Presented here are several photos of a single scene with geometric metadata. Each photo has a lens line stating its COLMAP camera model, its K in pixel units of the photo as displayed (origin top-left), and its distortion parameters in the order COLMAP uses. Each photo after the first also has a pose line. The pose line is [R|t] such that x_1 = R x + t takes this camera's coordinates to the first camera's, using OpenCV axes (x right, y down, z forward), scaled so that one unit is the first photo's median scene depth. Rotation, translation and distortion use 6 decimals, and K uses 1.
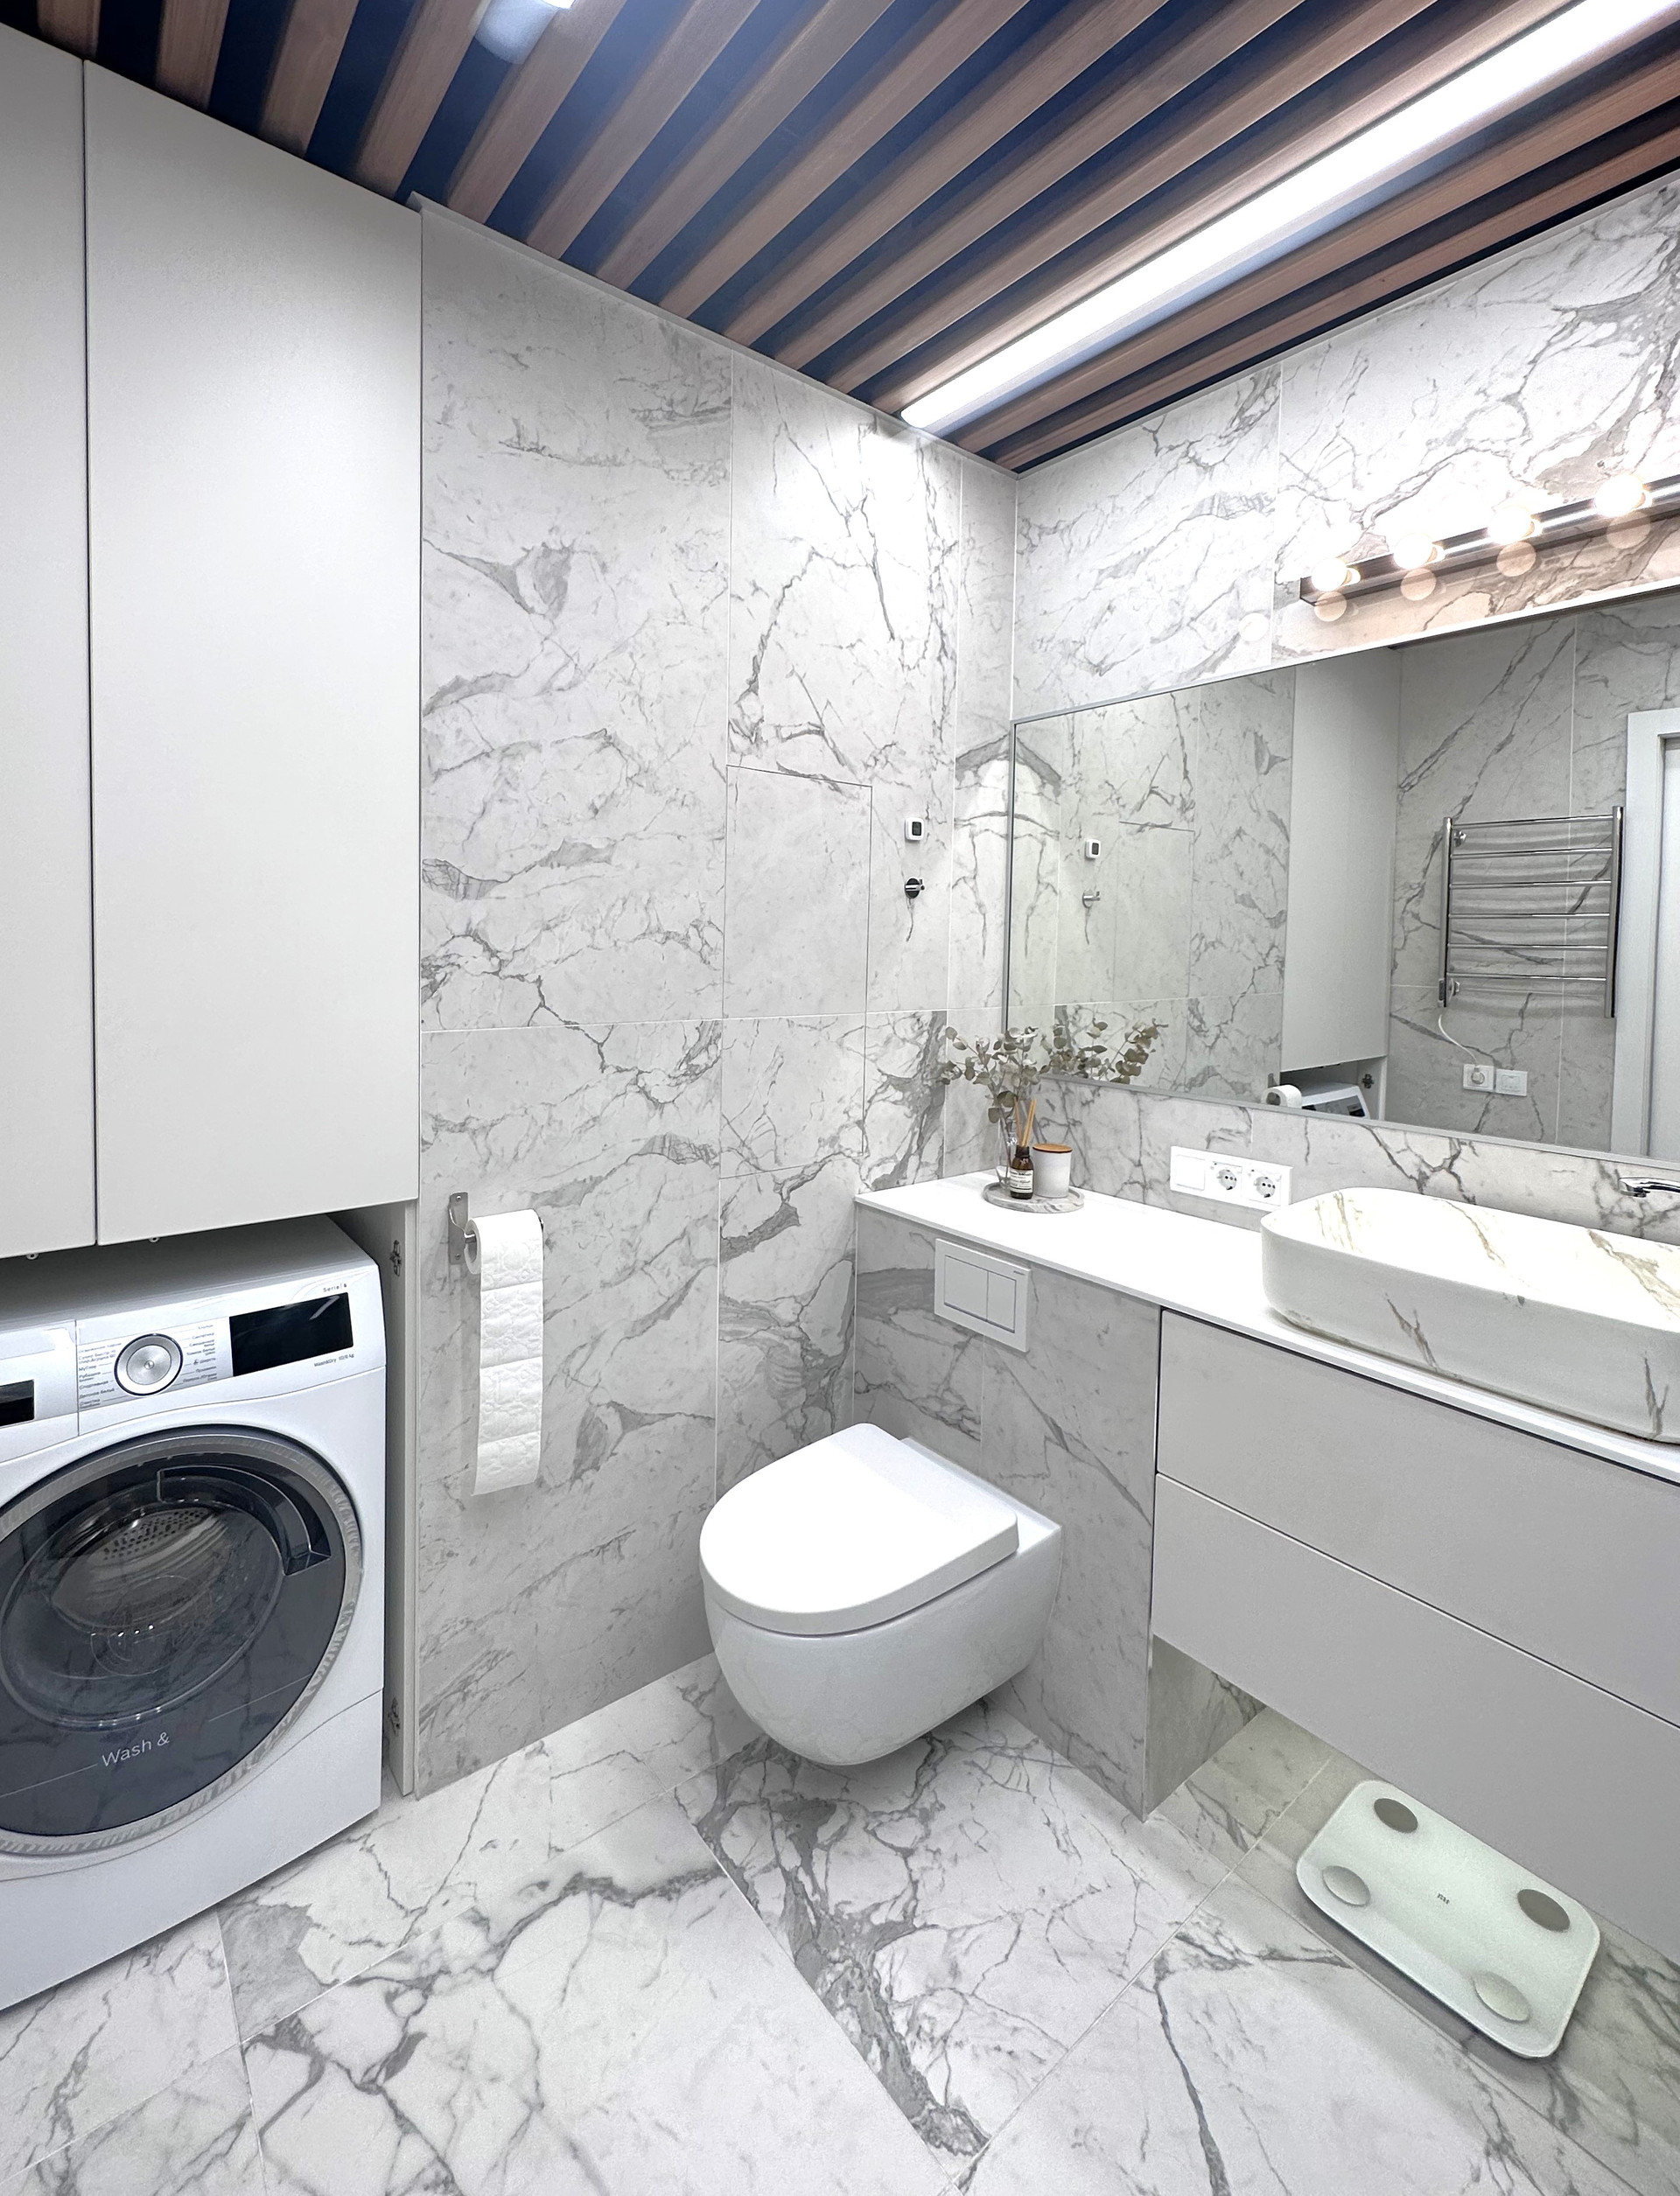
lens RADIAL K [[974.6, 0, 757.4], [0, 974.6, 979.4], [0, 0, 1]] dist [-0.000126, -0.000147]
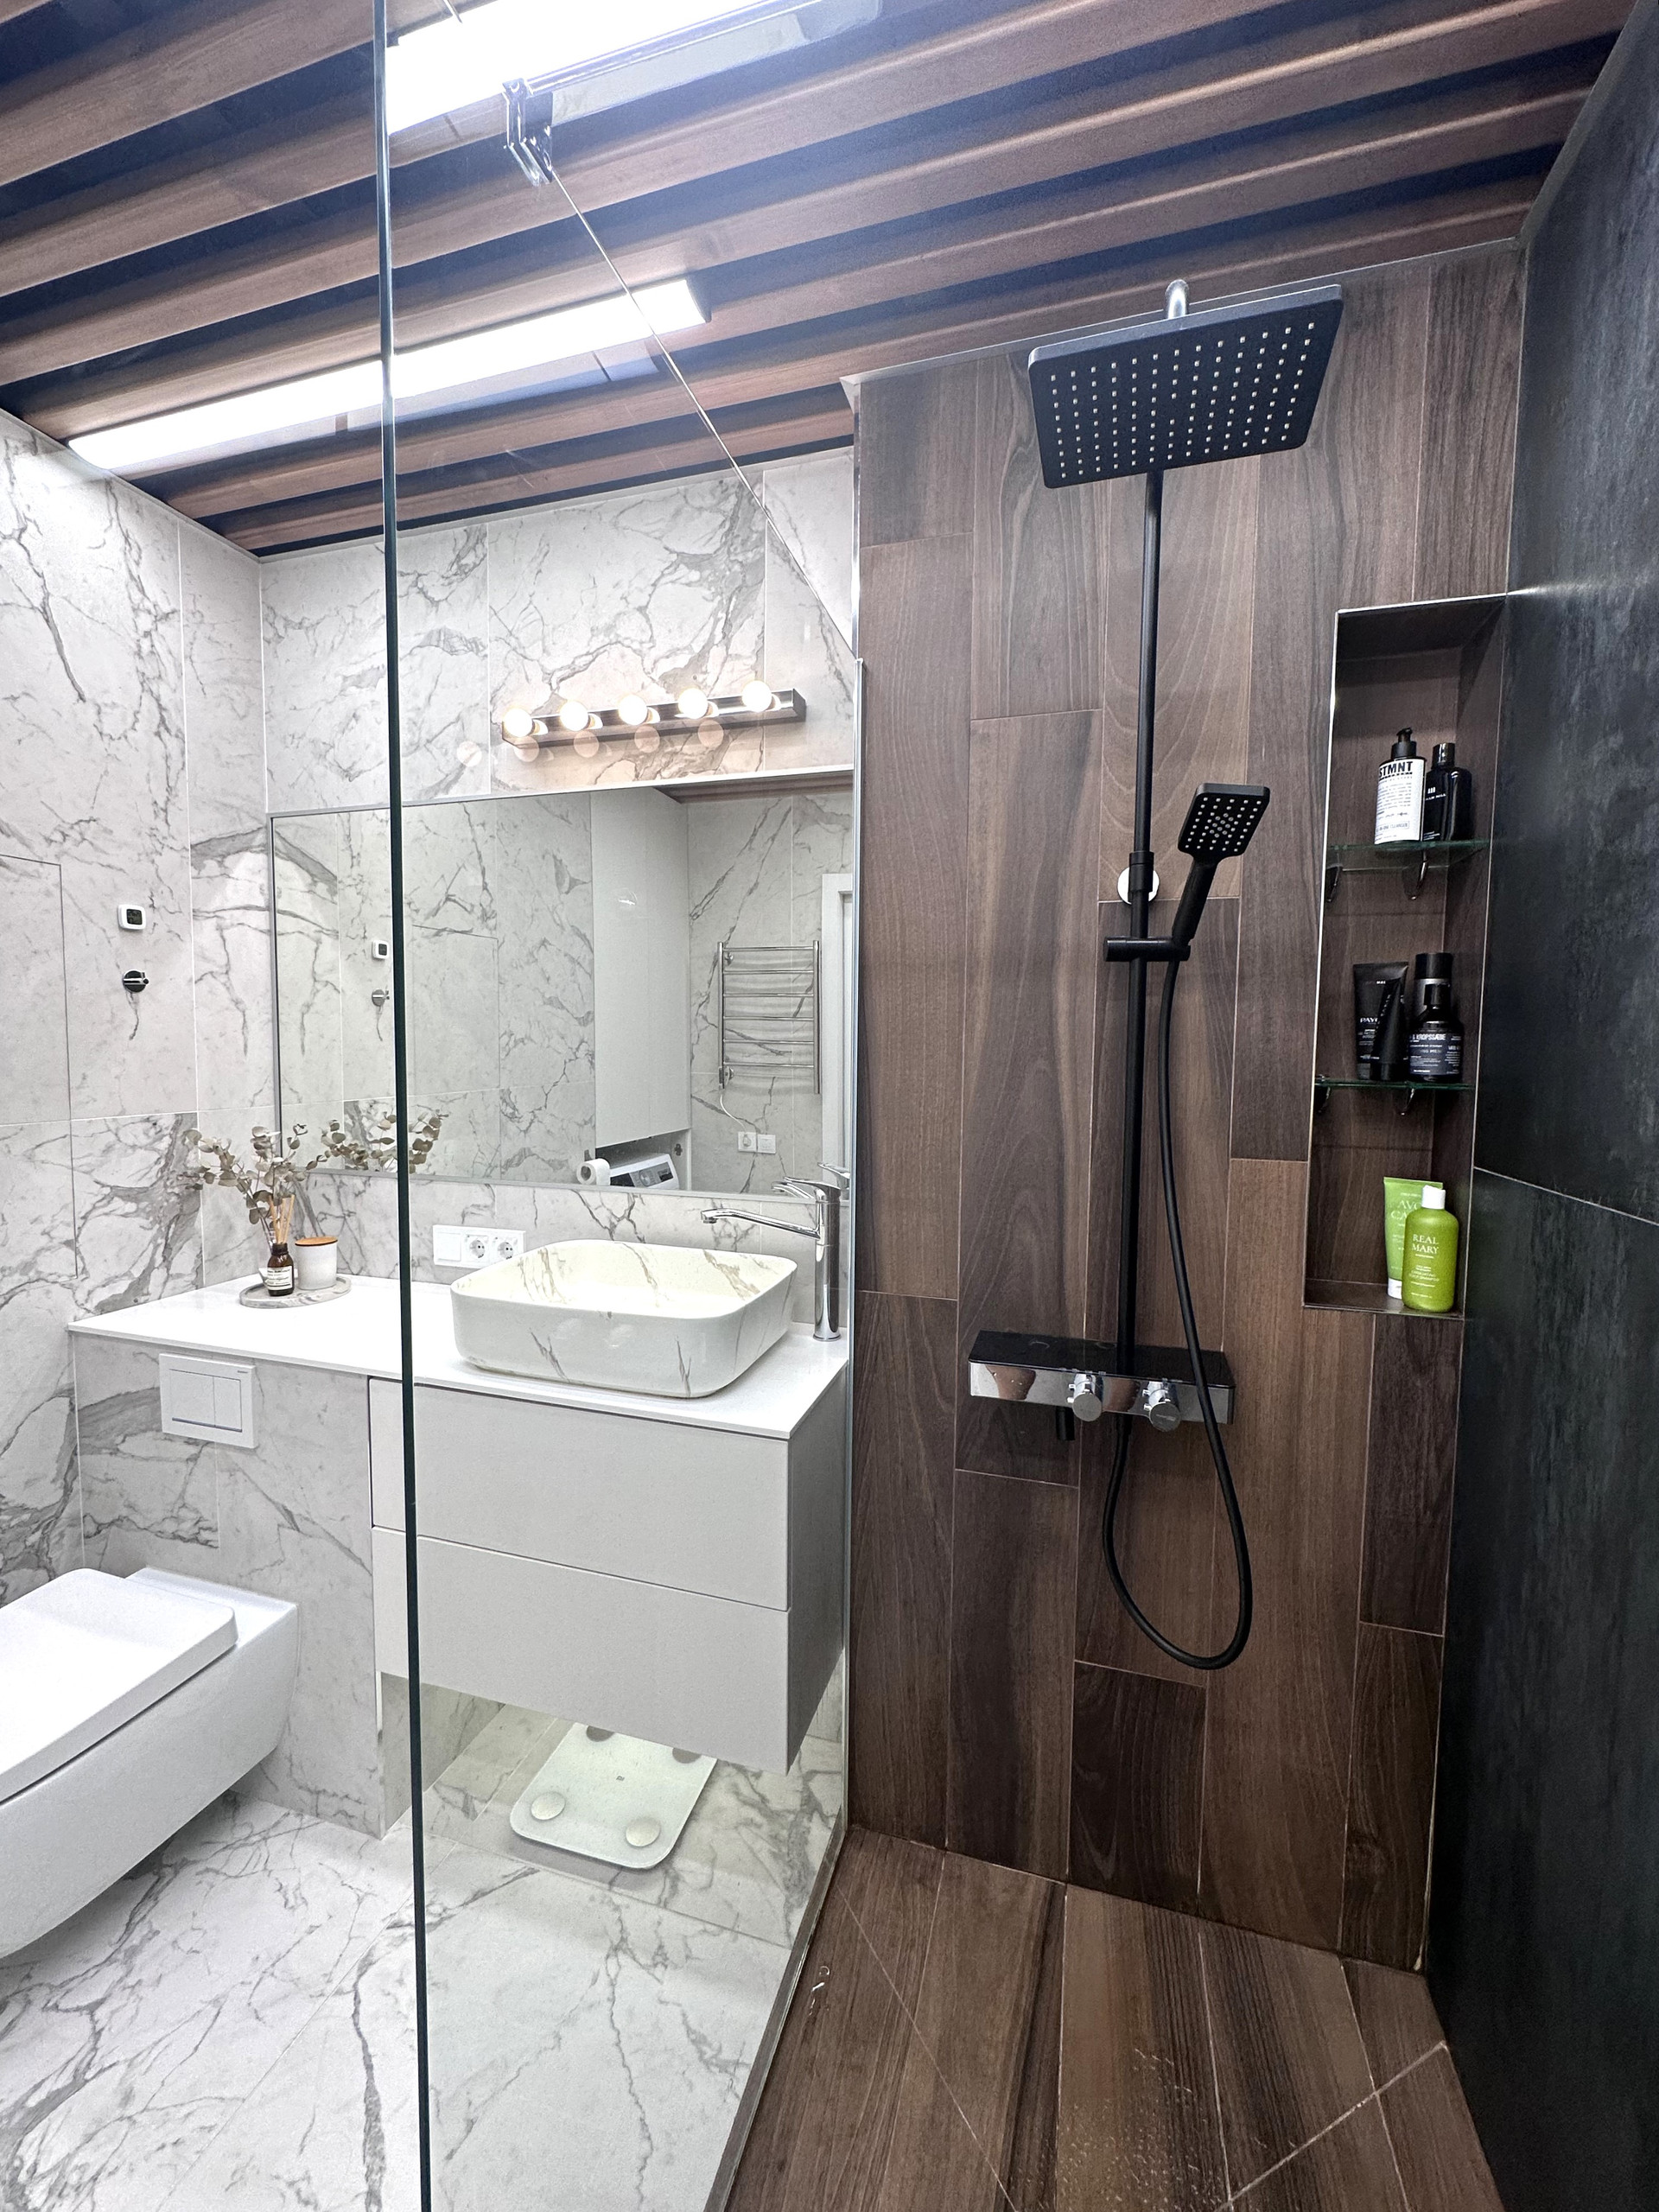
lens RADIAL K [[901.9, 0, 829.5], [0, 901.9, 1106.0], [0, 0, 1]] dist [-0.000444, 0.000130]
pose [[0.805484, -0.047524, 0.590708, 0.184143], [0.025917, 0.998651, 0.045003, 0.002488], [-0.592050, -0.020940, 0.805629, -0.079478]]
